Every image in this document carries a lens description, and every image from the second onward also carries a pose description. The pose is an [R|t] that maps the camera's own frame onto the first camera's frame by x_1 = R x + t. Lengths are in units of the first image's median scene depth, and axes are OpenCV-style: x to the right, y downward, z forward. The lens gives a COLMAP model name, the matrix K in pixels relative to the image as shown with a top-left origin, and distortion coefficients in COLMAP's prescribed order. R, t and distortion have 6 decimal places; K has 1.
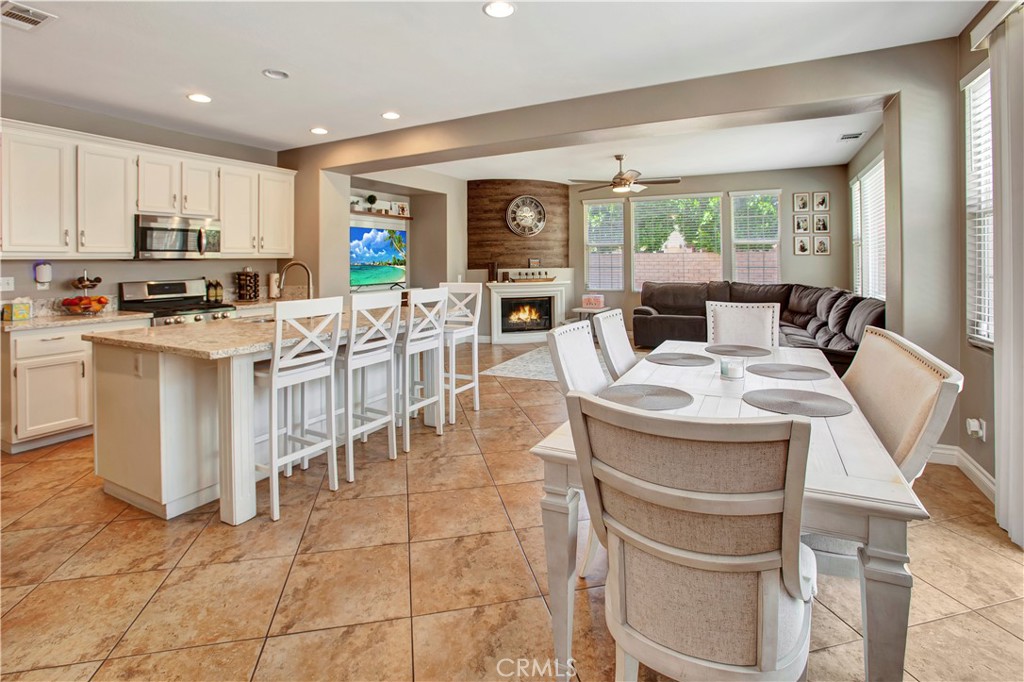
lens RADIAL K [[511.7, 0, 512.1], [0, 511.7, 242.5], [0, 0, 1]] dist [-0.075105, -0.000203]
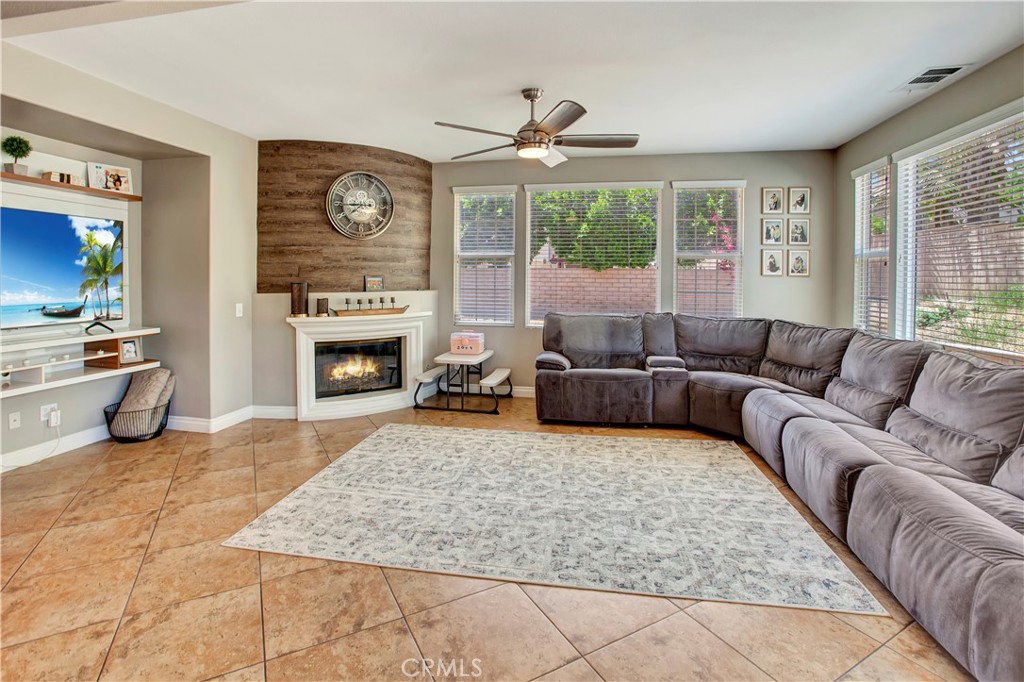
lens RADIAL K [[498.5, 0, 506.1], [0, 498.5, 276.6], [0, 0, 1]] dist [-0.070387, 0.028020]
pose [[0.963064, 0.011075, 0.269045, 0.042368], [-0.021498, 0.999127, 0.035827, 0.009048], [-0.268414, -0.040288, 0.962461, 0.453237]]
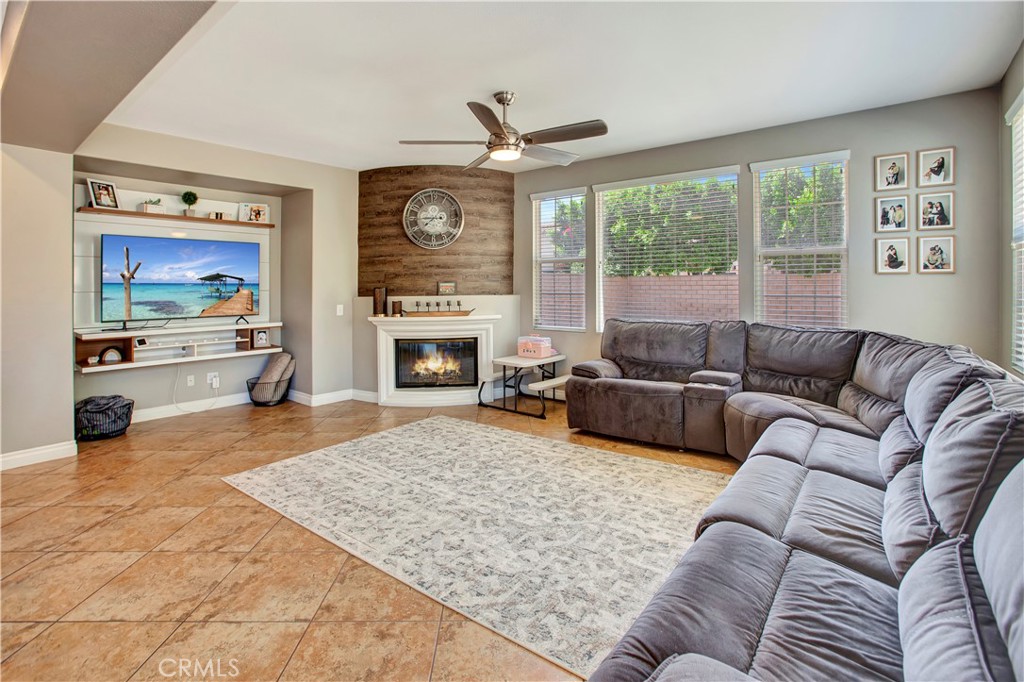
lens RADIAL K [[498.5, 0, 506.1], [0, 498.5, 276.6], [0, 0, 1]] dist [-0.070387, 0.028020]
pose [[0.976782, -0.003006, -0.214213, 0.305817], [0.007135, 0.999803, 0.018503, 0.015810], [0.214115, -0.019602, 0.976612, 0.438825]]
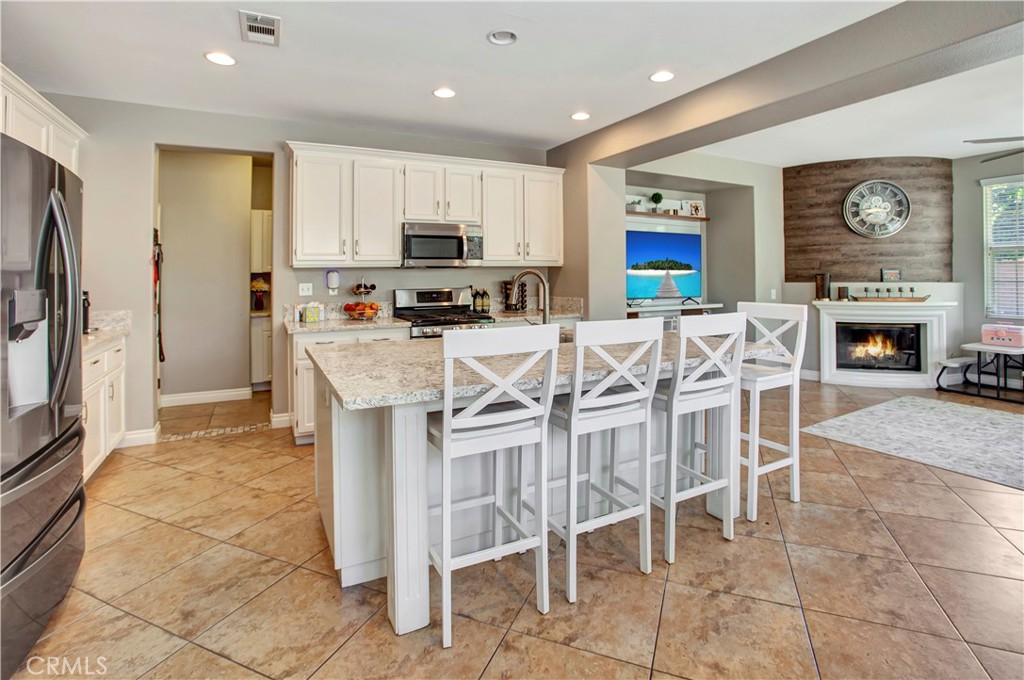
lens RADIAL K [[493.4, 0, 494.1], [0, 493.4, 260.7], [0, 0, 1]] dist [-0.060226, 0.018103]
pose [[0.807291, -0.003809, -0.590141, -0.011224], [0.013026, 0.999851, 0.011366, 0.007115], [0.590010, -0.016863, 0.807220, 0.172985]]
